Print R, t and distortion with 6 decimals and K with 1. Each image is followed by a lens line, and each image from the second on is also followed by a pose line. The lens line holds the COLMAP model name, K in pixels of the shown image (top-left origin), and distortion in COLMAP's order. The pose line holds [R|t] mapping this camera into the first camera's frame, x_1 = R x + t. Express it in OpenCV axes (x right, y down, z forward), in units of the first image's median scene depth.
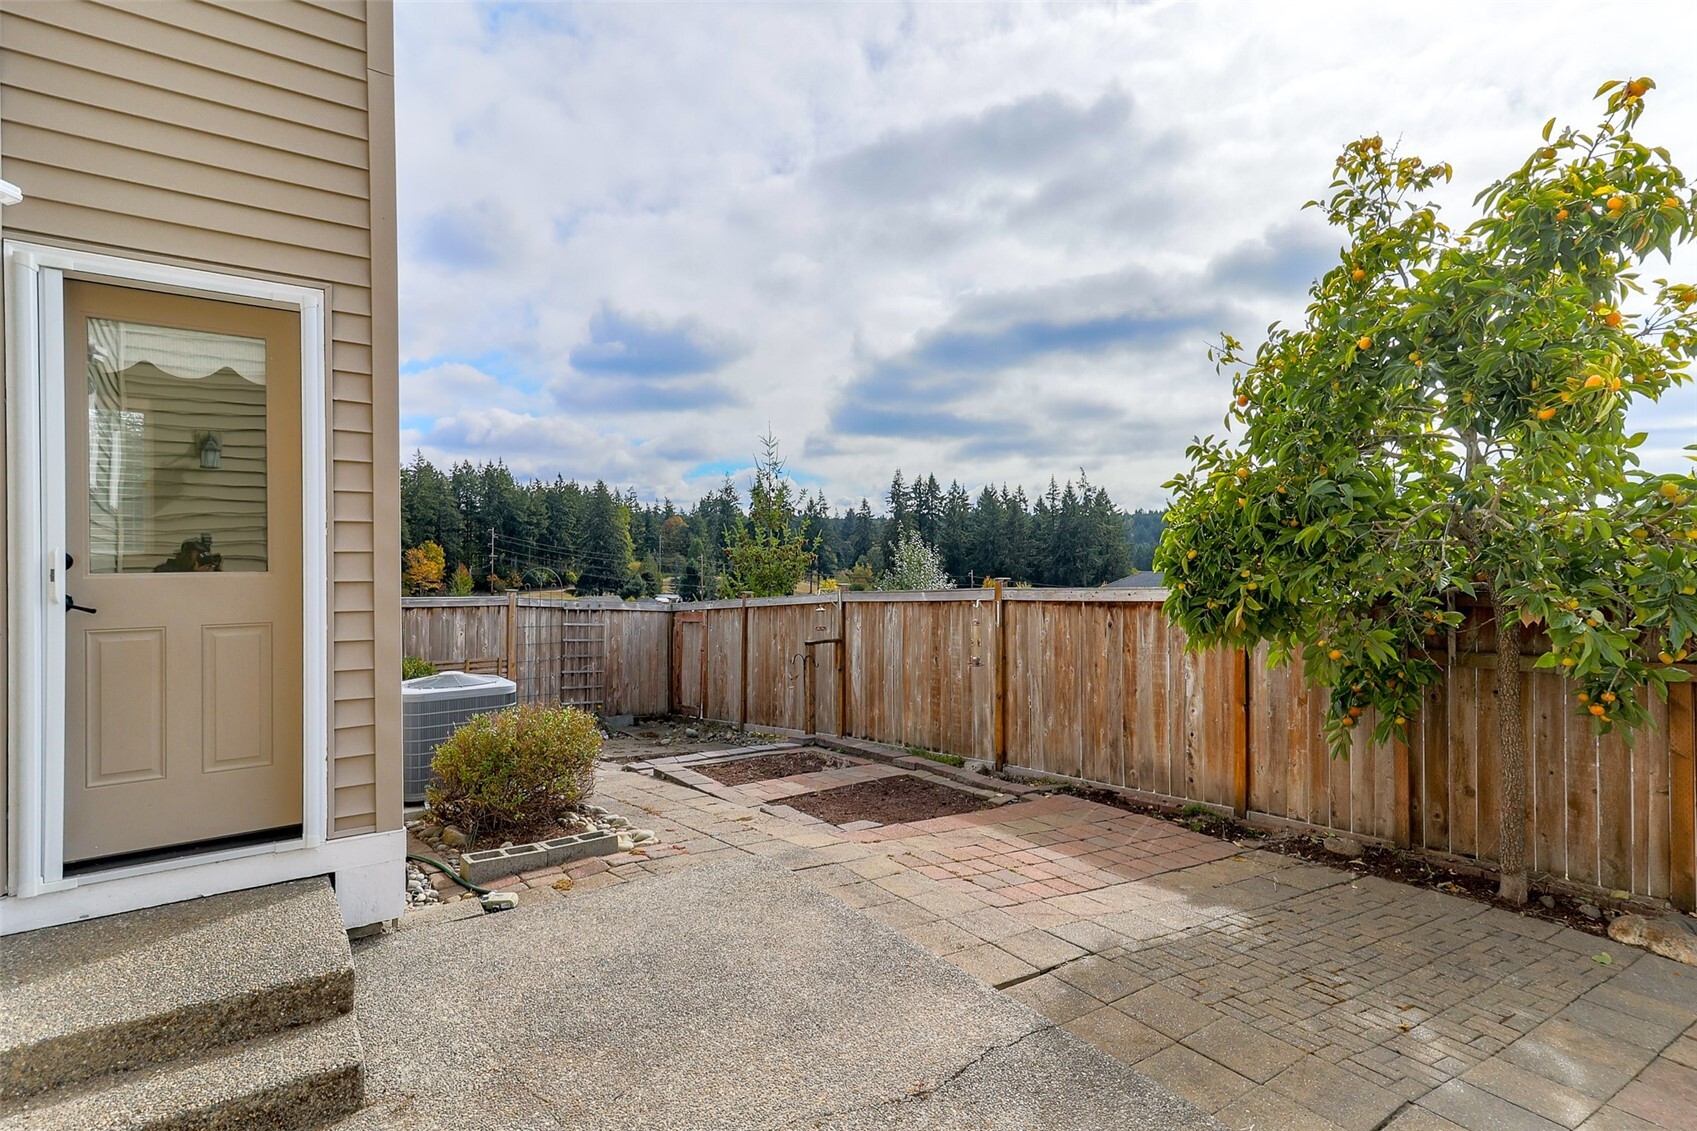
lens RADIAL K [[823.7, 0, 848.5], [0, 823.7, 565.5], [0, 0, 1]] dist [0.000916, 0.000429]
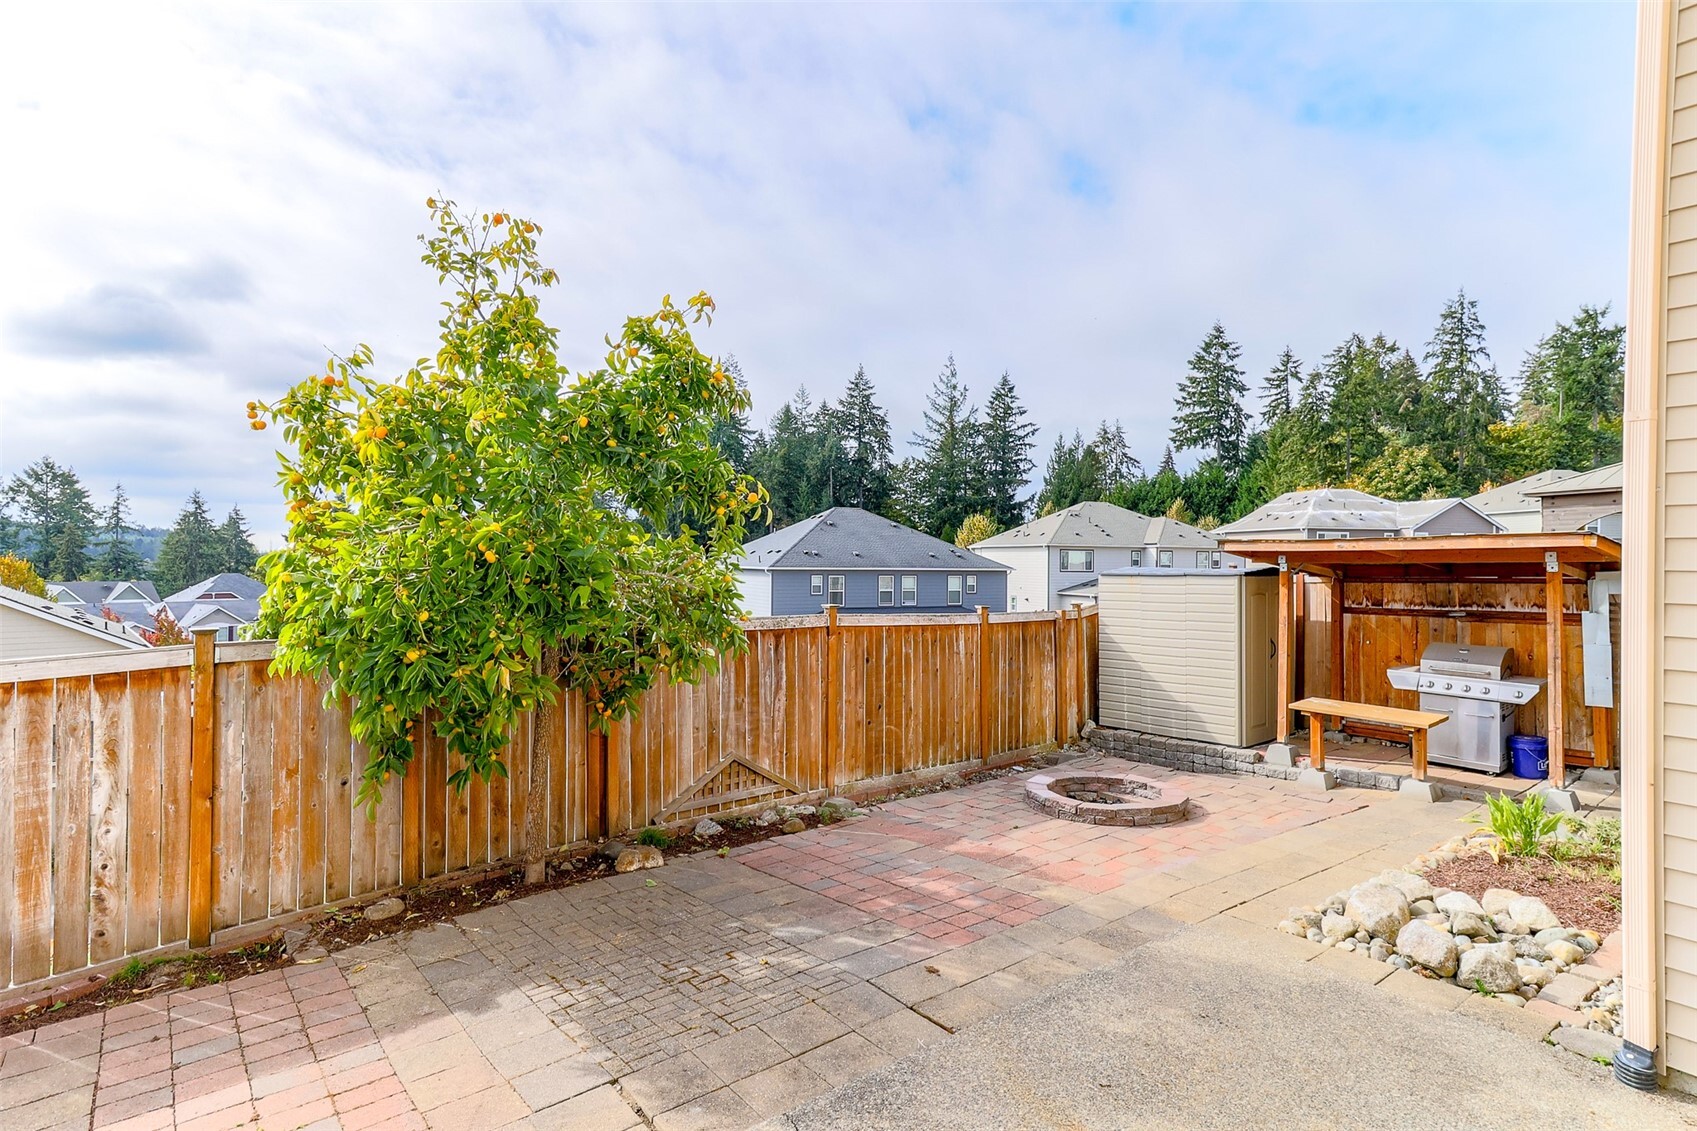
lens RADIAL K [[847.5, 0, 848.5], [0, 847.5, 565.5], [0, 0, 1]] dist [0.020943, 0.000096]
pose [[-0.033922, -0.002372, 0.999422, -0.390860], [0.008222, 0.999963, 0.002653, -0.052808], [-0.999391, 0.008307, -0.033901, 0.478057]]
